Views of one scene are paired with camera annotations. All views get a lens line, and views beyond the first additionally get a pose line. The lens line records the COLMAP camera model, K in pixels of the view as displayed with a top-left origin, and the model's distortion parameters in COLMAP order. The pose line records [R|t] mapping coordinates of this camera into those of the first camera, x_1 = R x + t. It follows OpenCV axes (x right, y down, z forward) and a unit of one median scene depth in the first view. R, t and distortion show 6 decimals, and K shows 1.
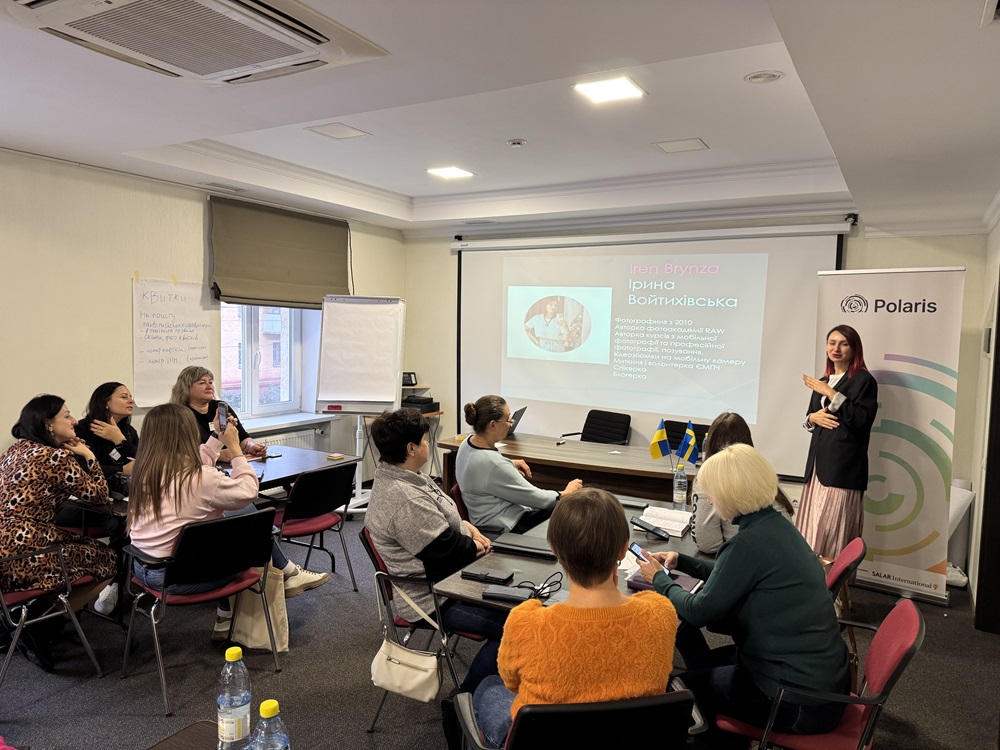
lens RADIAL K [[684.4, 0, 500.0], [0, 684.4, 375.0], [0, 0, 1]] dist [-0.005123, -0.001001]
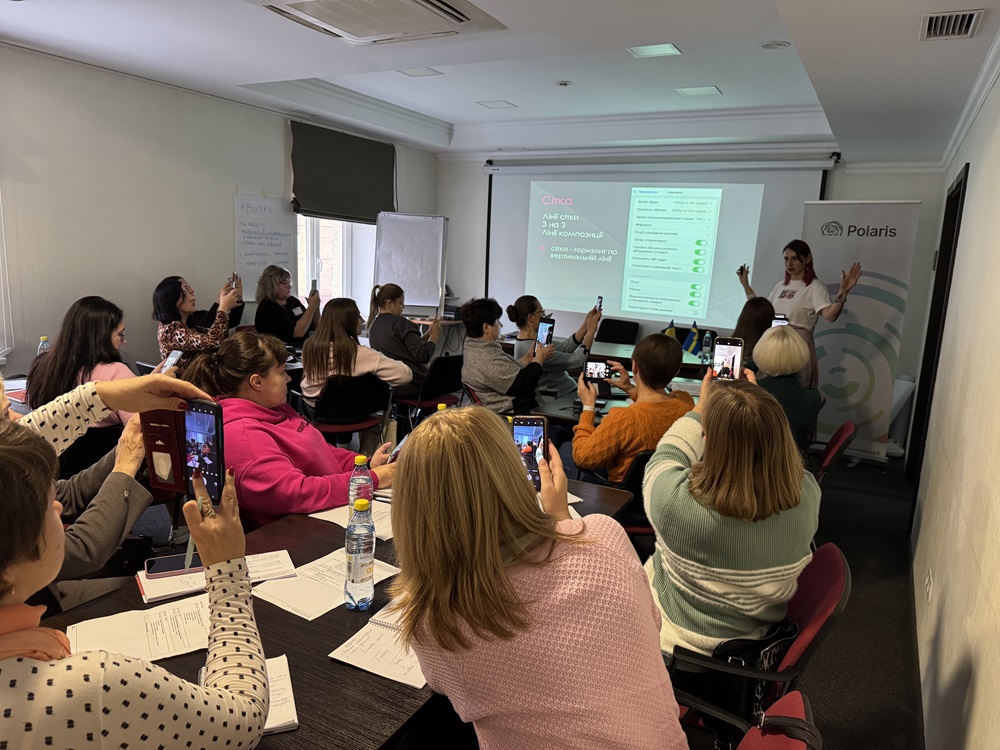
lens RADIAL K [[684.4, 0, 500.0], [0, 684.4, 375.0], [0, 0, 1]] dist [-0.005123, -0.001001]
pose [[0.999441, 0.019255, 0.027348, -0.097416], [-0.022050, 0.994135, 0.105872, 0.037269], [-0.025149, -0.106416, 0.994004, -0.214737]]
